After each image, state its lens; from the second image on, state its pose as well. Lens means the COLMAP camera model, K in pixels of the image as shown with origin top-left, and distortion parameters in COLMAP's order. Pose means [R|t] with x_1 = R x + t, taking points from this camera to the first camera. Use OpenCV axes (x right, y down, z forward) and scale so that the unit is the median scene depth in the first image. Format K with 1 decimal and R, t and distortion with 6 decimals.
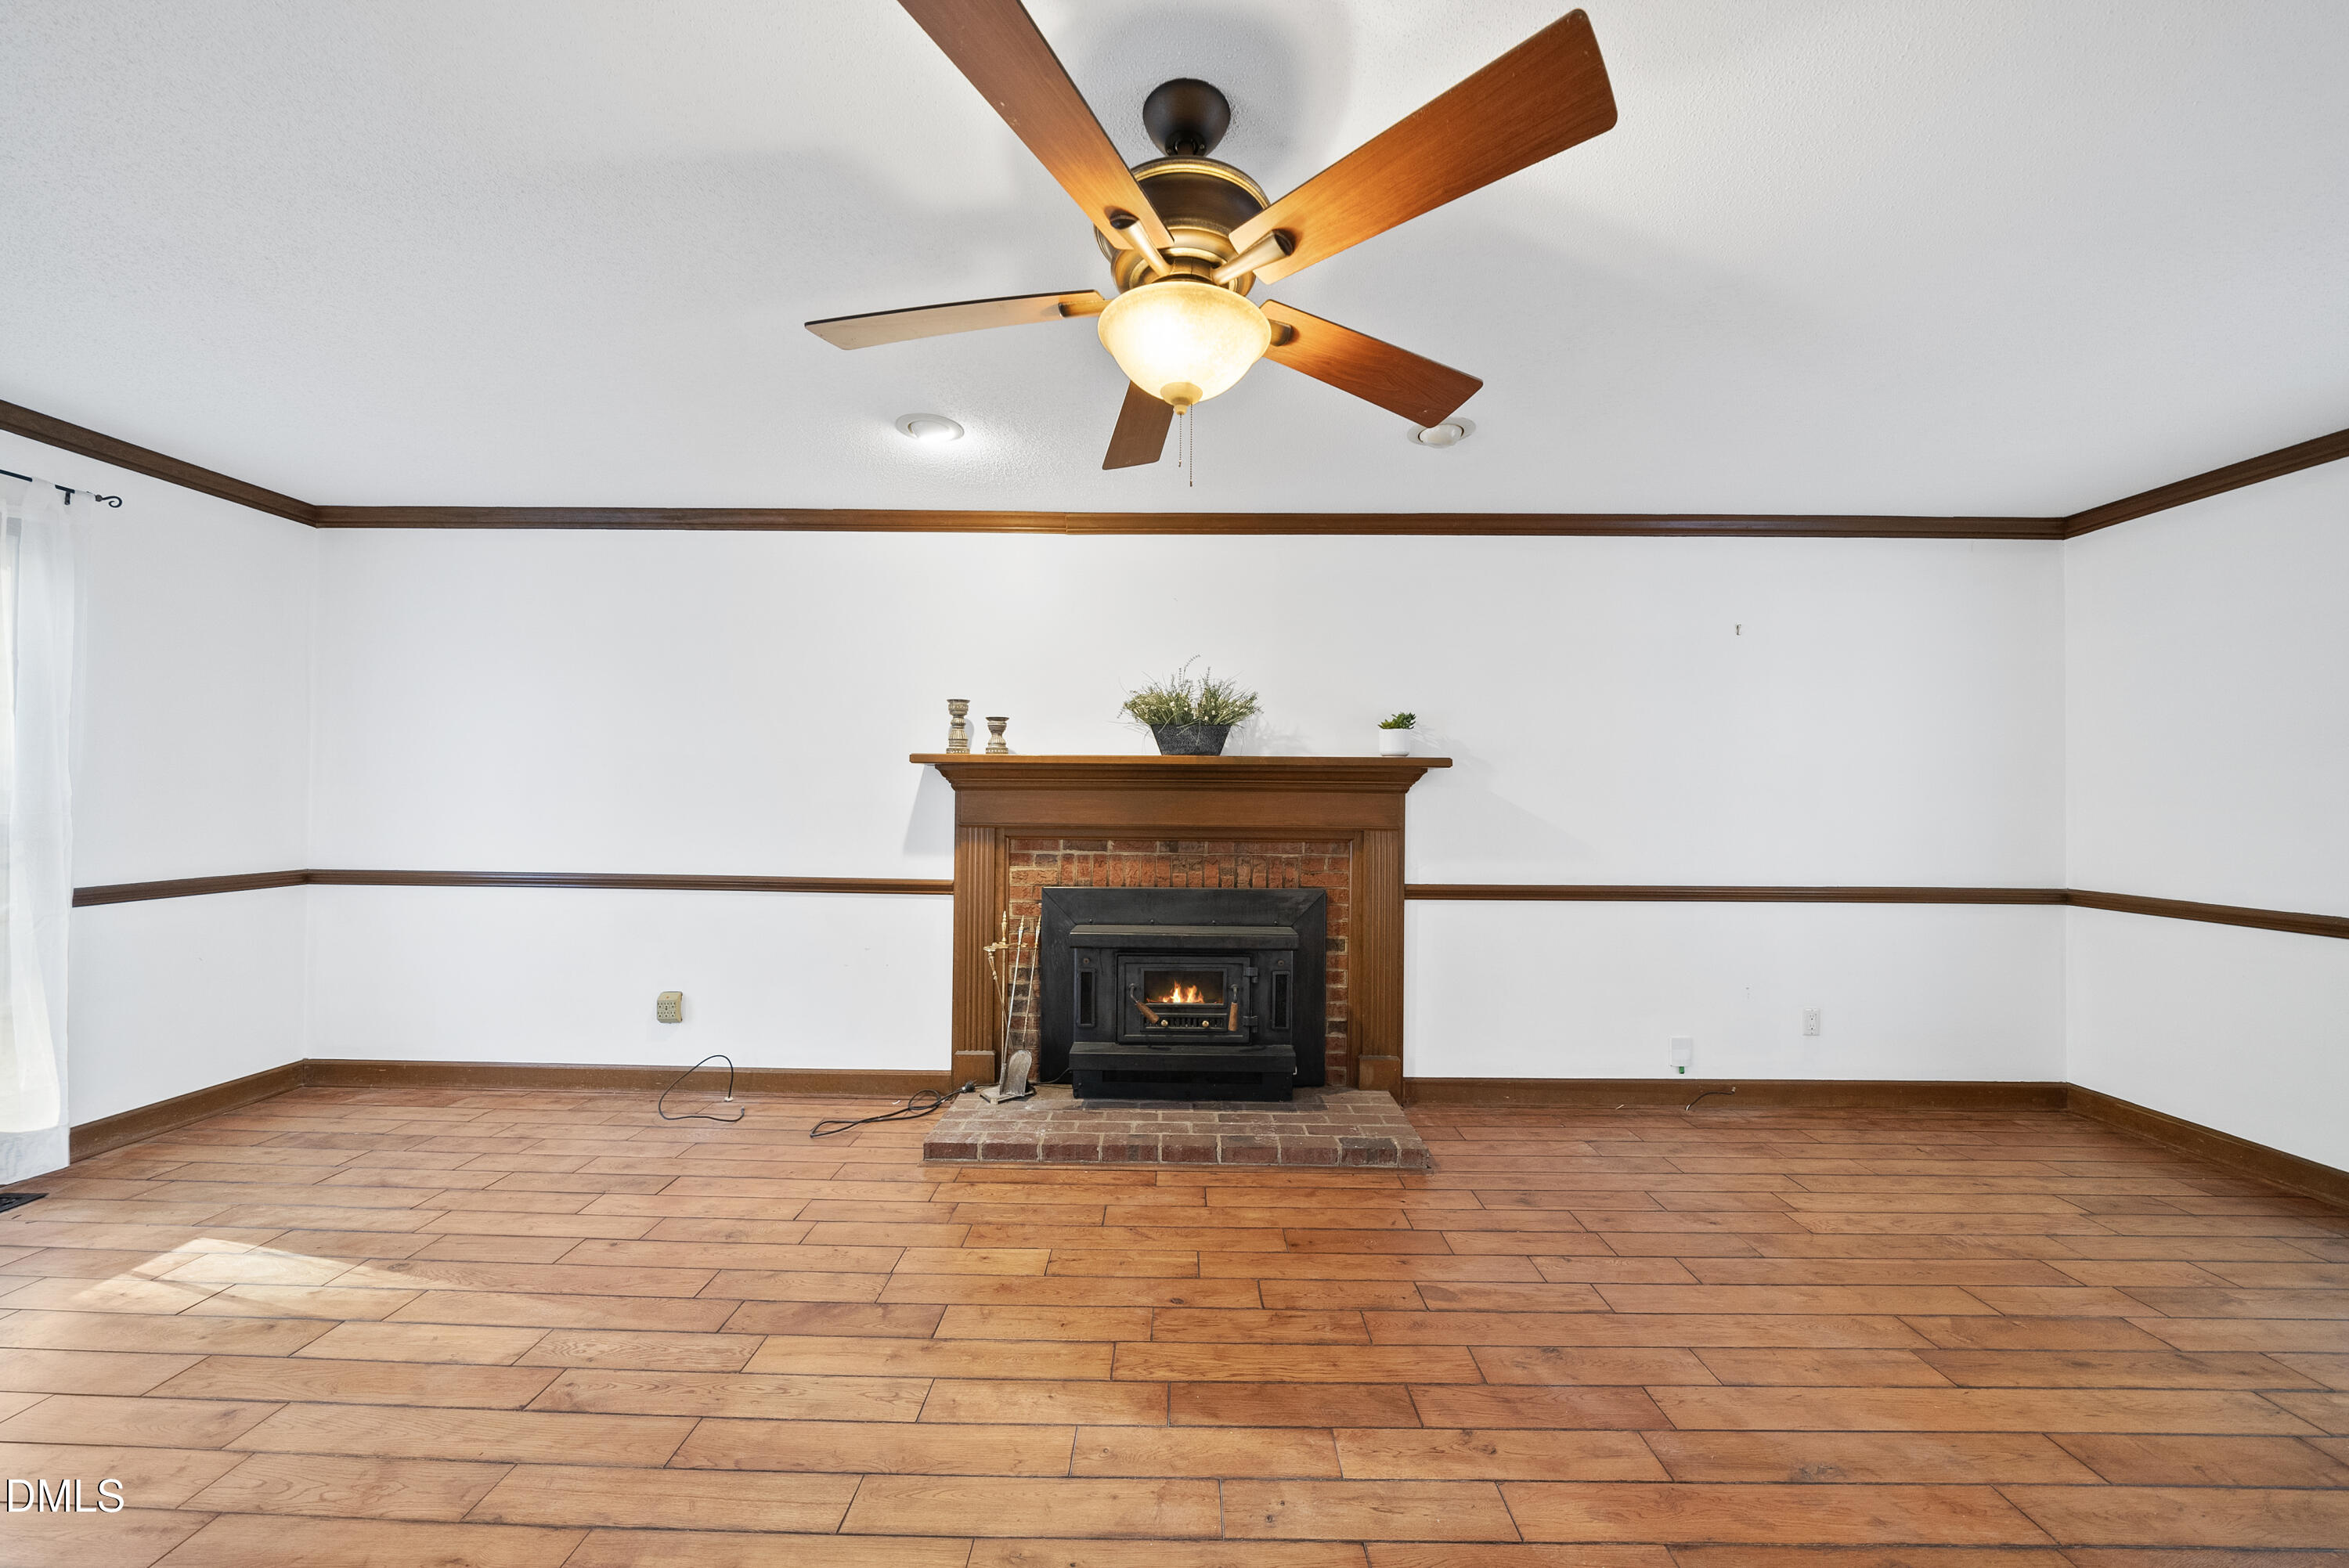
lens RADIAL K [[808.0, 0, 1162.9], [0, 808.0, 786.9], [0, 0, 1]] dist [-0.007337, 0.000051]
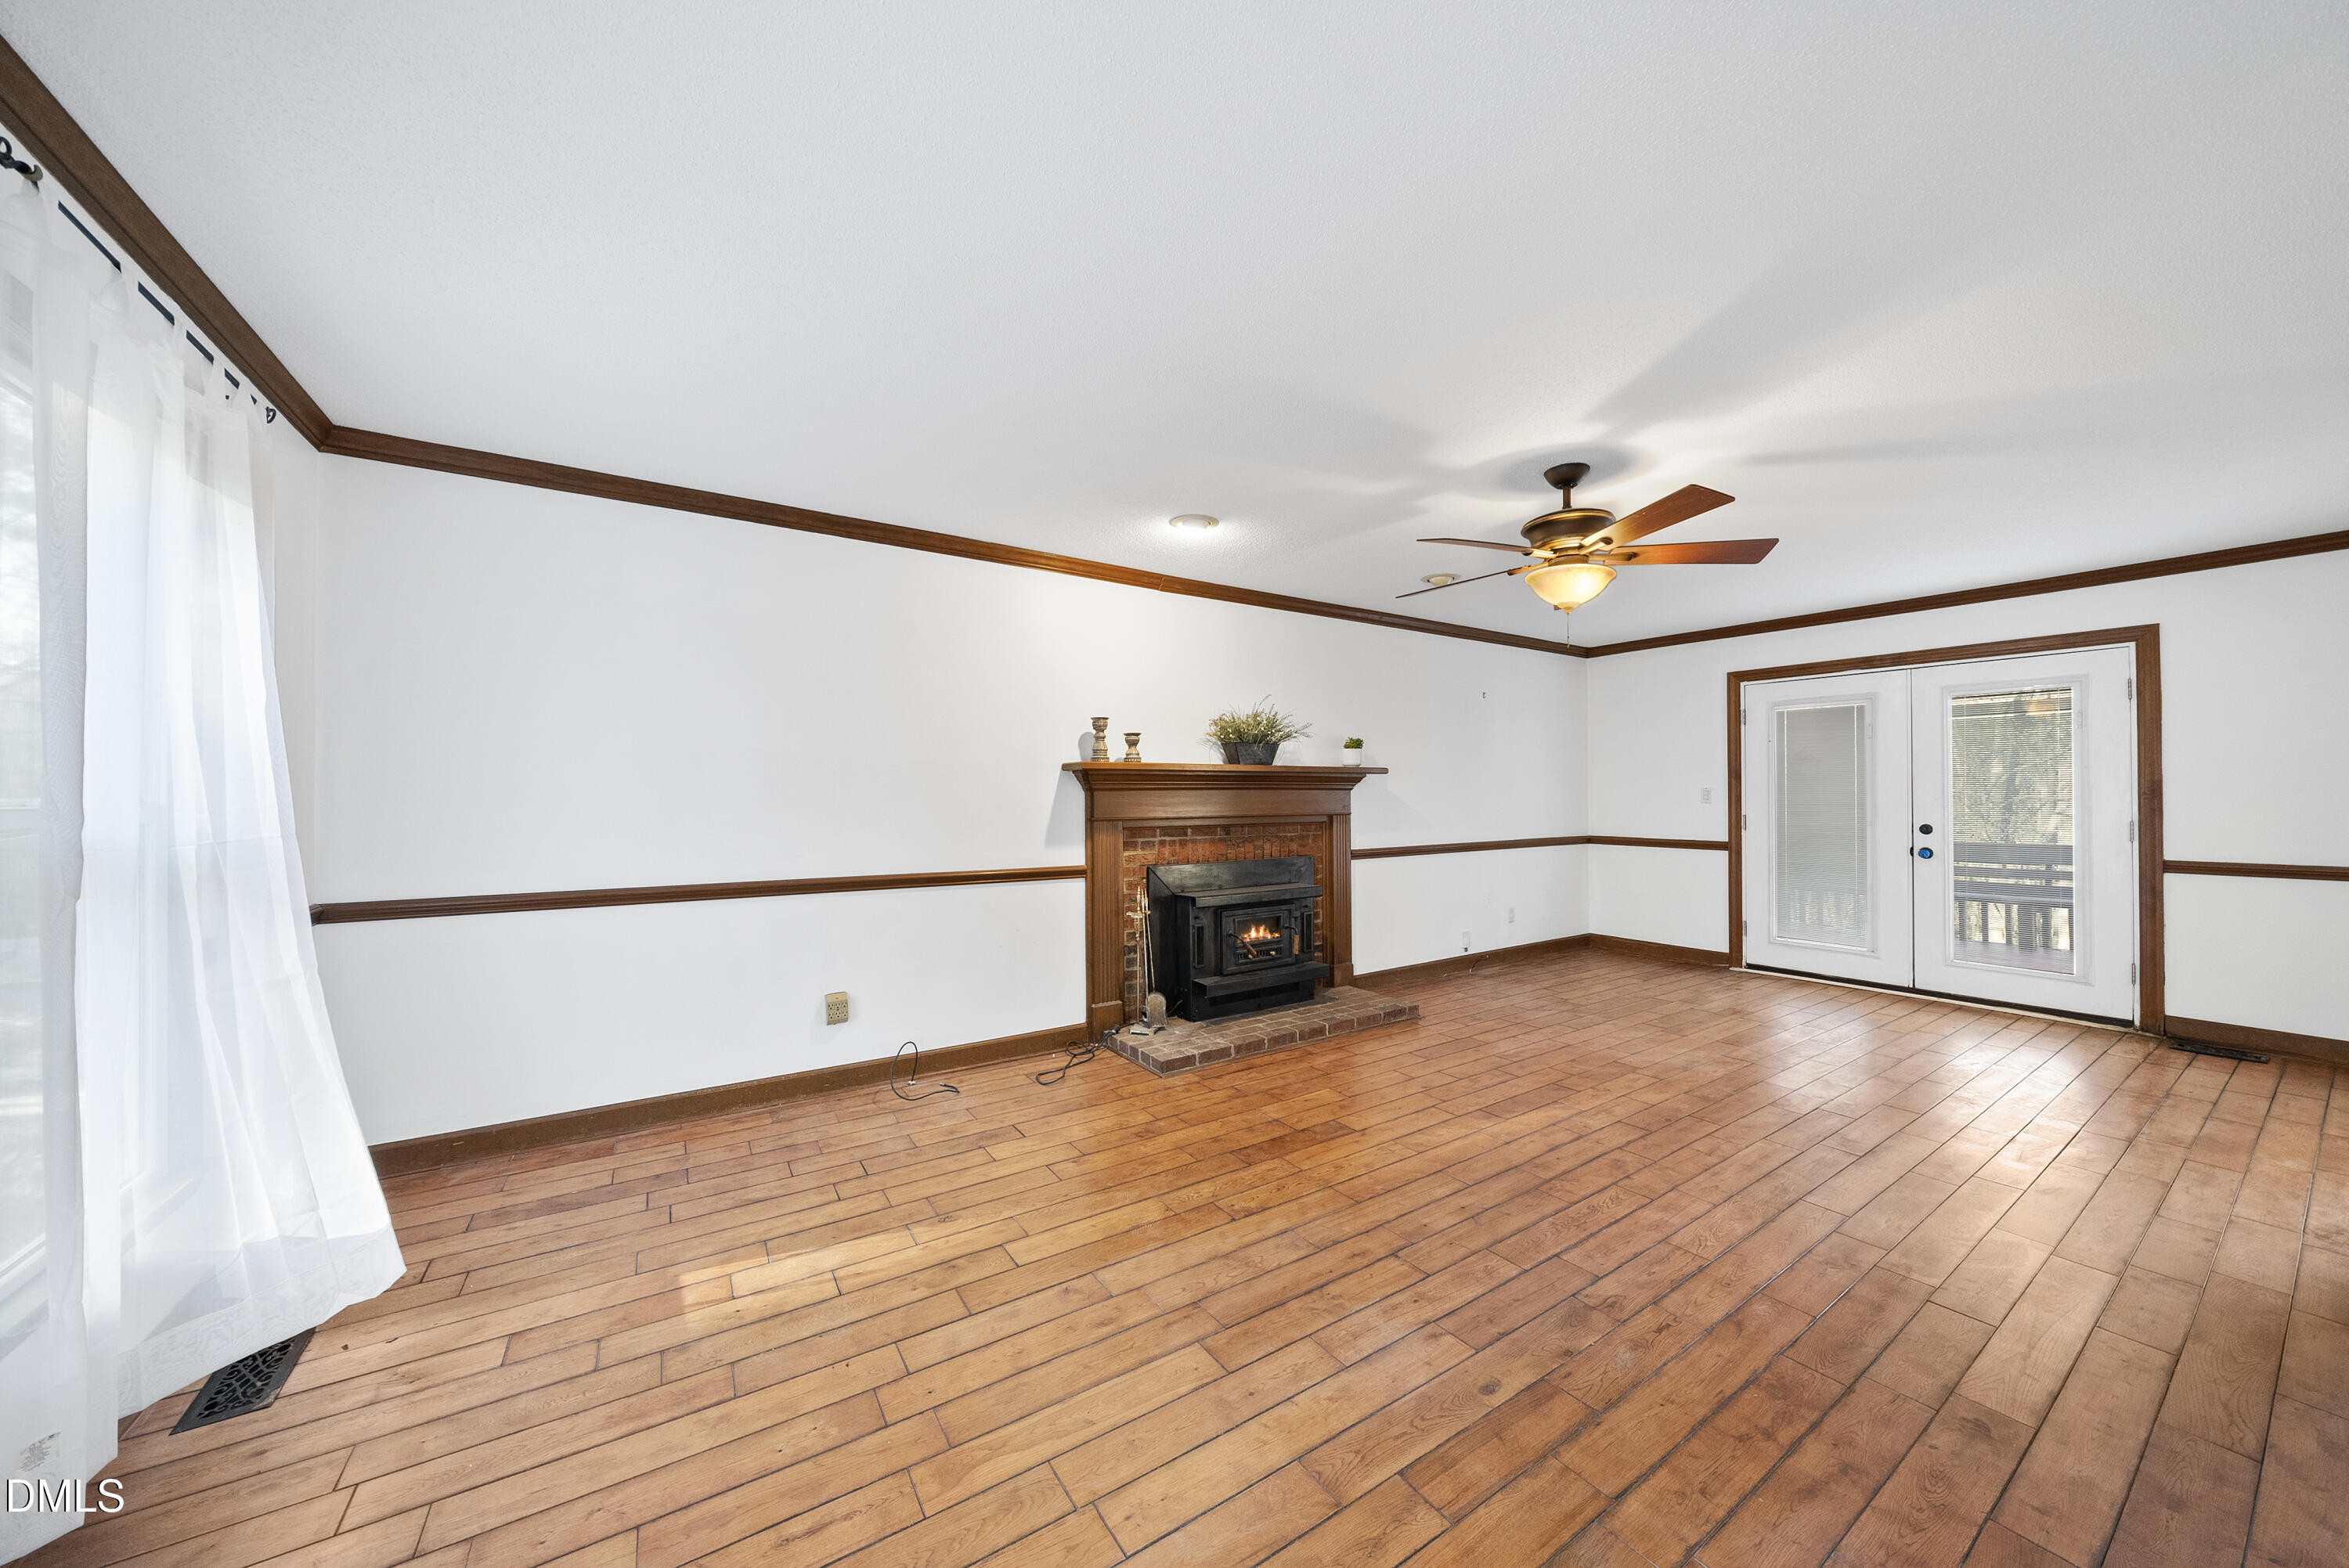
lens RADIAL K [[808.0, 0, 1162.9], [0, 808.0, 786.9], [0, 0, 1]] dist [-0.007337, 0.000051]
pose [[0.831243, -0.006959, 0.555866, -0.863609], [0.002900, 0.999962, 0.008181, -0.012305], [-0.555902, -0.005188, 0.831232, -0.072889]]
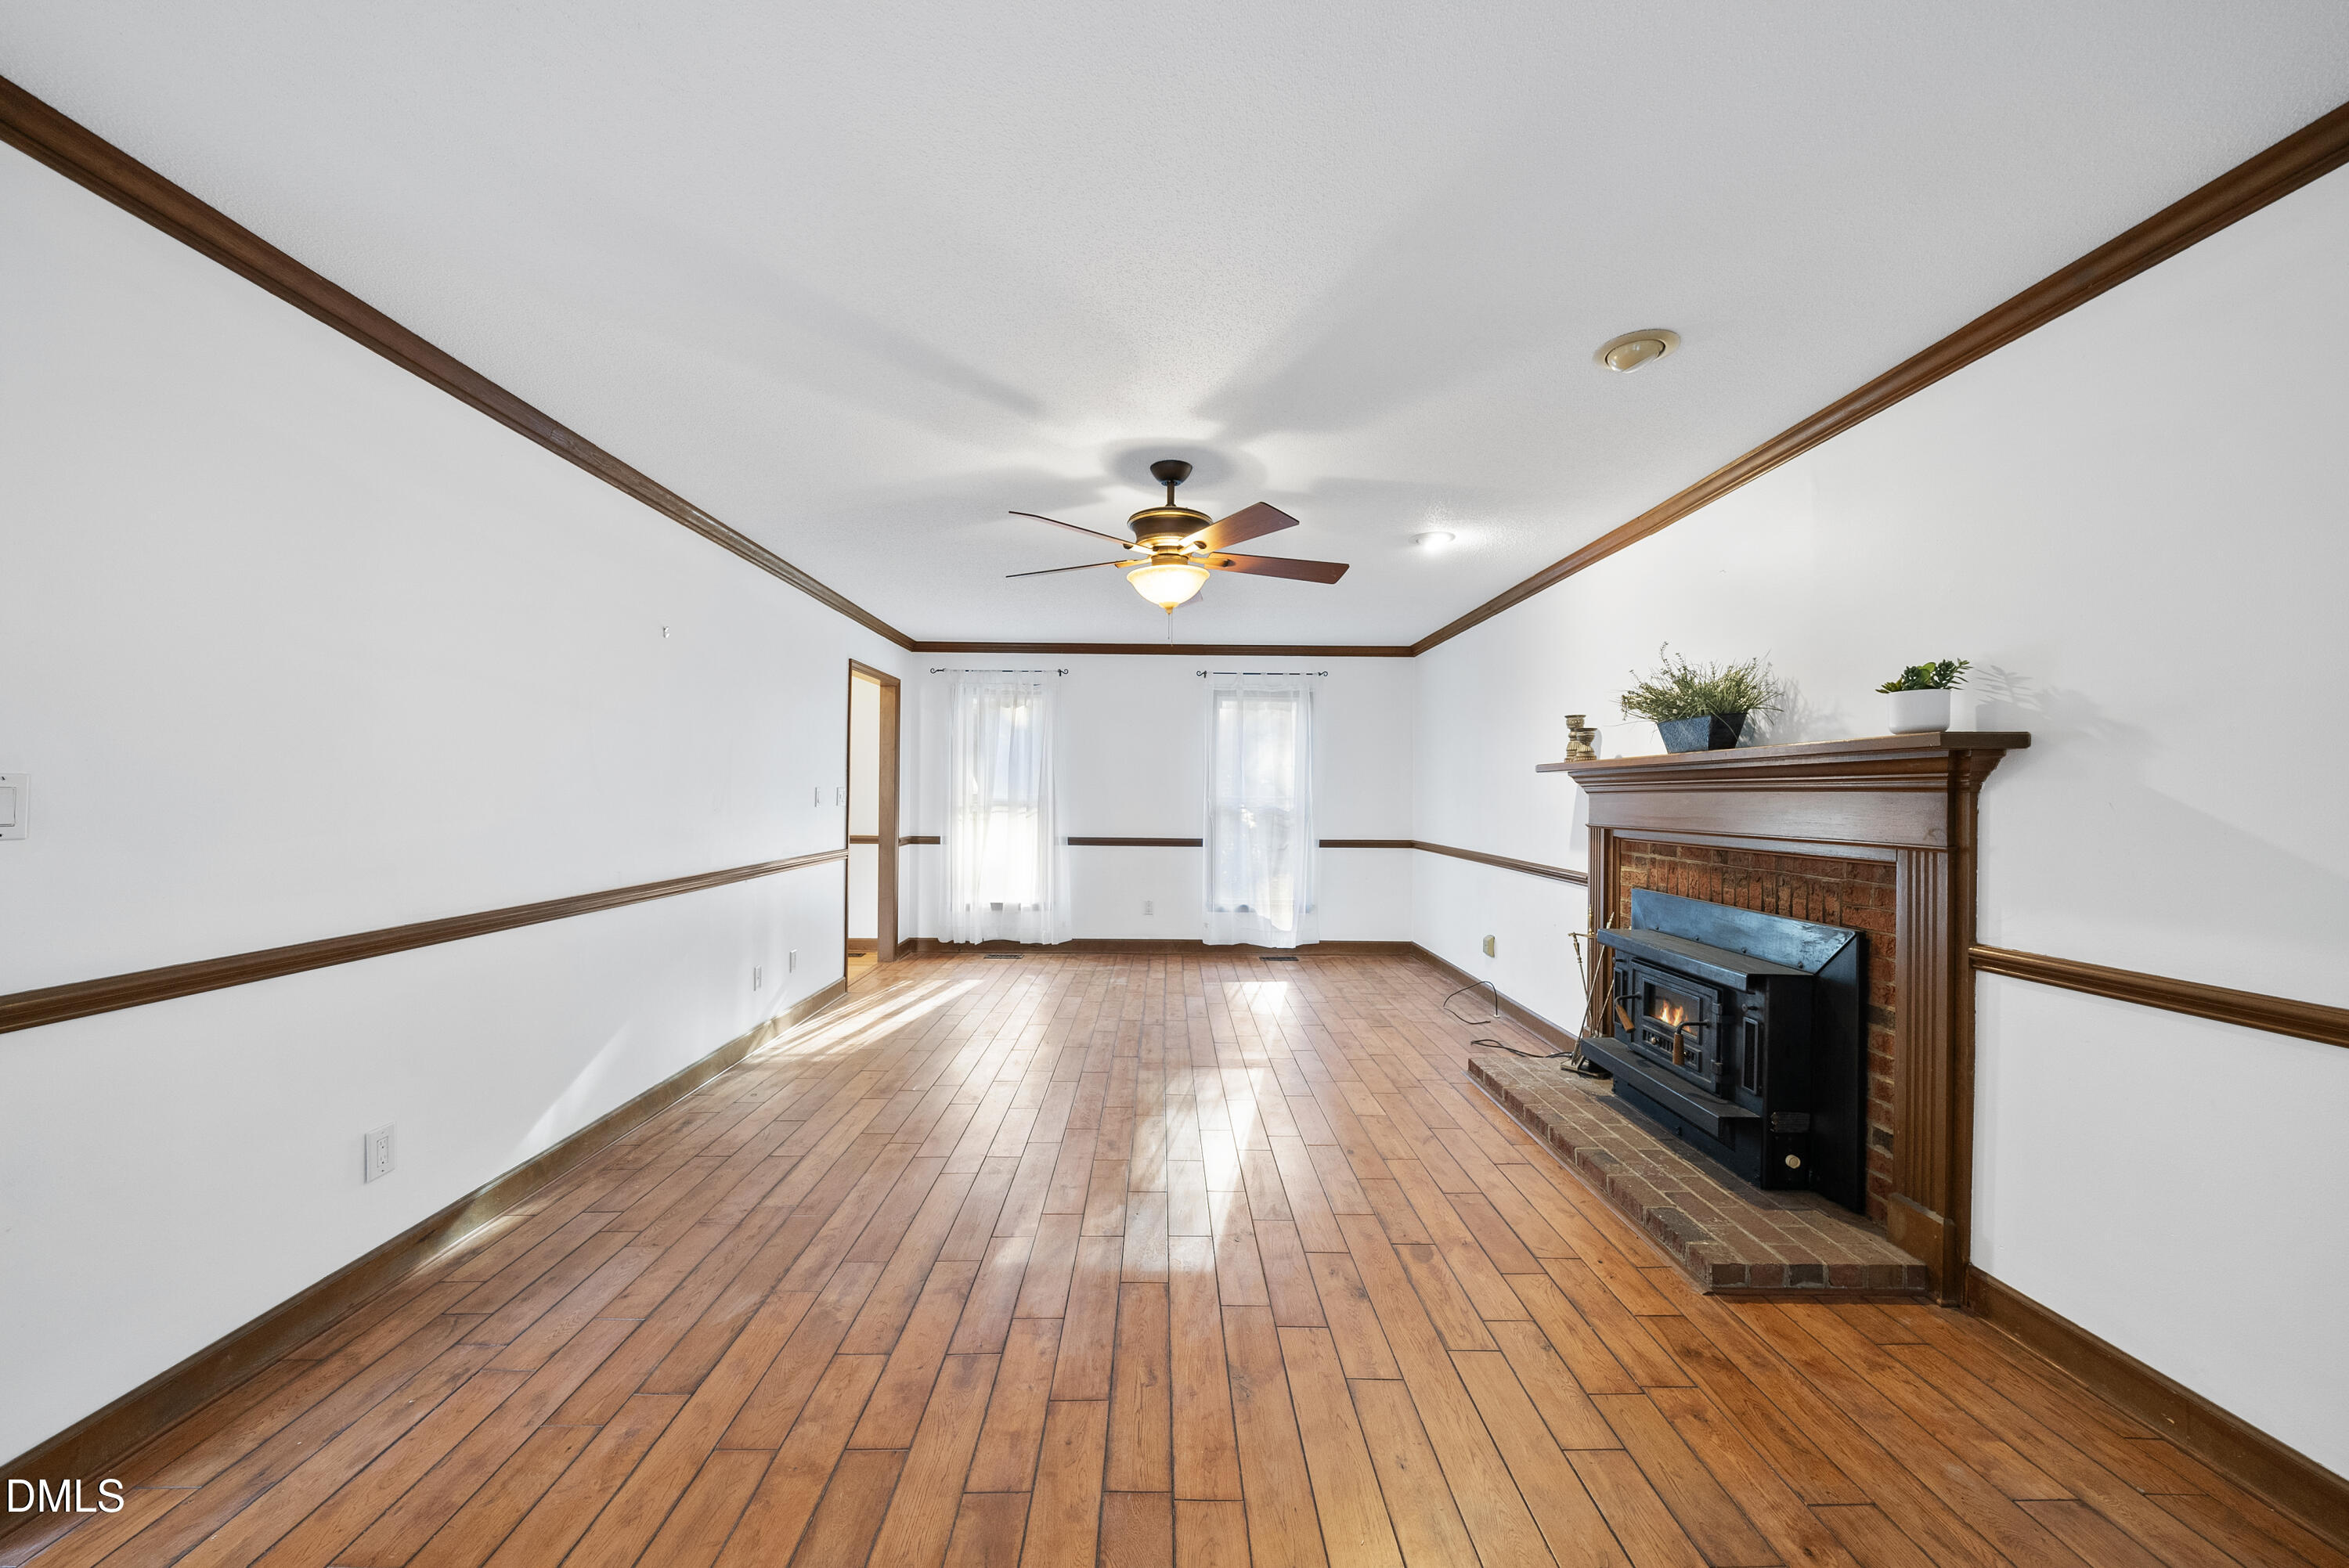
lens RADIAL K [[842.3, 0, 1172.2], [0, 842.3, 790.5], [0, 0, 1]] dist [-0.005550, 0.000300]
pose [[0.028550, -0.014871, -0.999482, 0.927781], [0.008856, 0.999854, -0.014623, 0.010972], [0.999553, -0.008434, 0.028678, 0.398855]]
